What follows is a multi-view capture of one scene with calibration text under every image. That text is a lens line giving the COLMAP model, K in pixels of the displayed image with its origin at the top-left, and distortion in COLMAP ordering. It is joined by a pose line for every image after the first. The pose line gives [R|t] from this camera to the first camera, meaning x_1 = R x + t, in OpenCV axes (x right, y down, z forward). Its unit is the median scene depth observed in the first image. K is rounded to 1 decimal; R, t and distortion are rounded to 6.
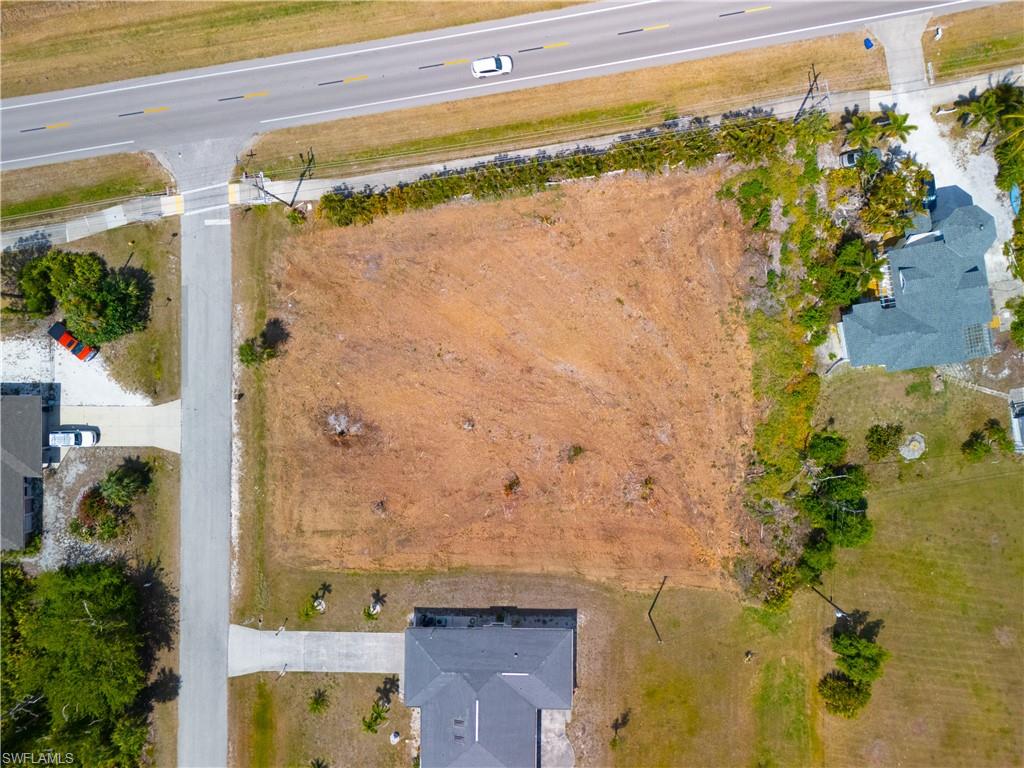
lens RADIAL K [[744.0, 0, 517.3], [0, 744.0, 383.8], [0, 0, 1]] dist [0.093110, -0.094571]
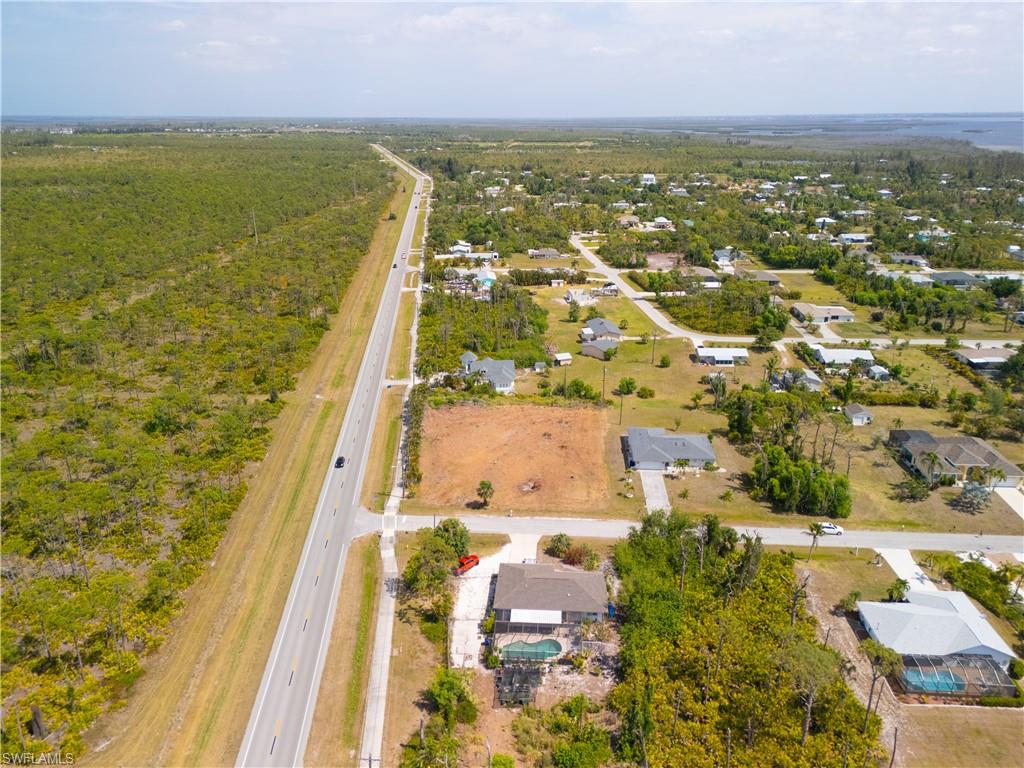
lens RADIAL K [[744.0, 0, 517.3], [0, 744.0, 383.8], [0, 0, 1]] dist [0.093110, -0.094571]
pose [[0.054242, -0.316056, 0.947189, -1.865197], [0.998480, 0.007923, -0.054535, 0.124867], [0.009731, 0.948707, 0.316006, 0.193022]]
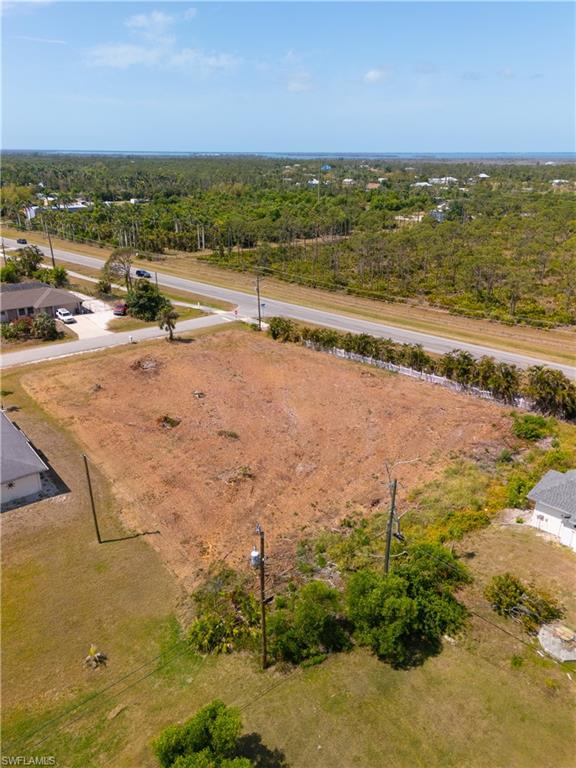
lens RADIAL K [[558.0, 0, 287.8], [0, 558.0, 396.8], [0, 0, 1]] dist [0.093110, -0.094571]
pose [[0.629534, 0.333822, -0.701605, 0.621439], [-0.776567, 0.241156, -0.582054, 0.447057], [-0.025106, 0.911266, 0.411051, 0.642882]]
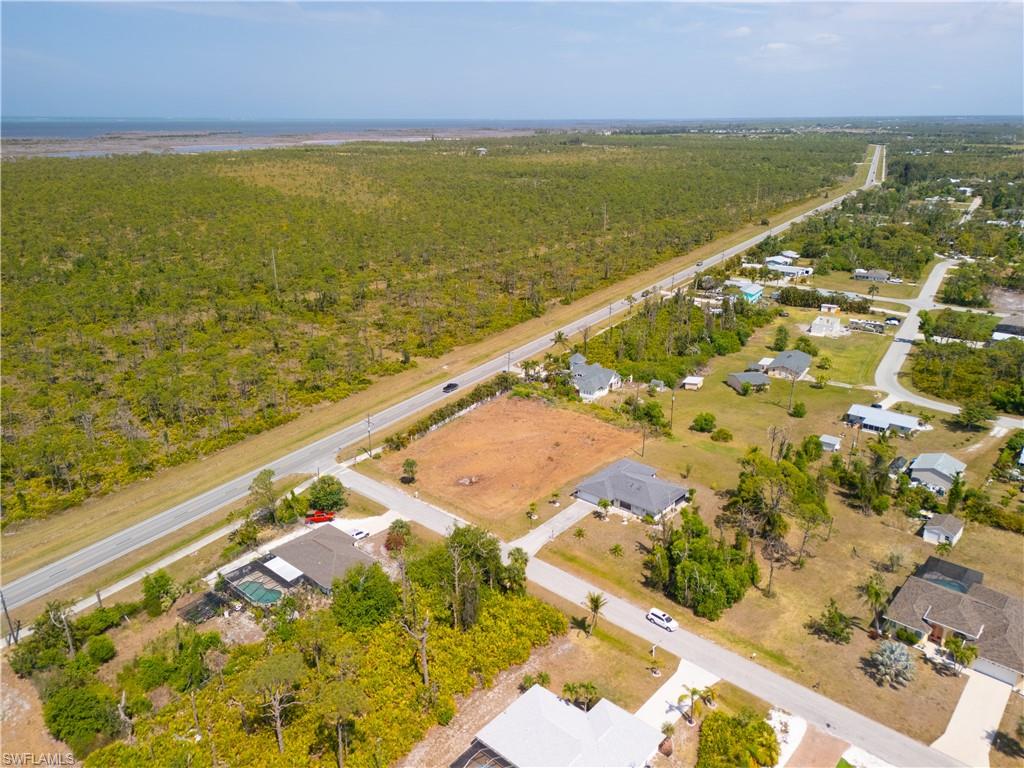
lens RADIAL K [[744.0, 0, 517.3], [0, 744.0, 383.8], [0, 0, 1]] dist [0.093110, -0.094571]
pose [[0.655448, -0.234242, 0.717996, -1.426275], [0.755226, 0.209090, -0.621220, 1.248856], [-0.004610, 0.949427, 0.313953, 0.190481]]
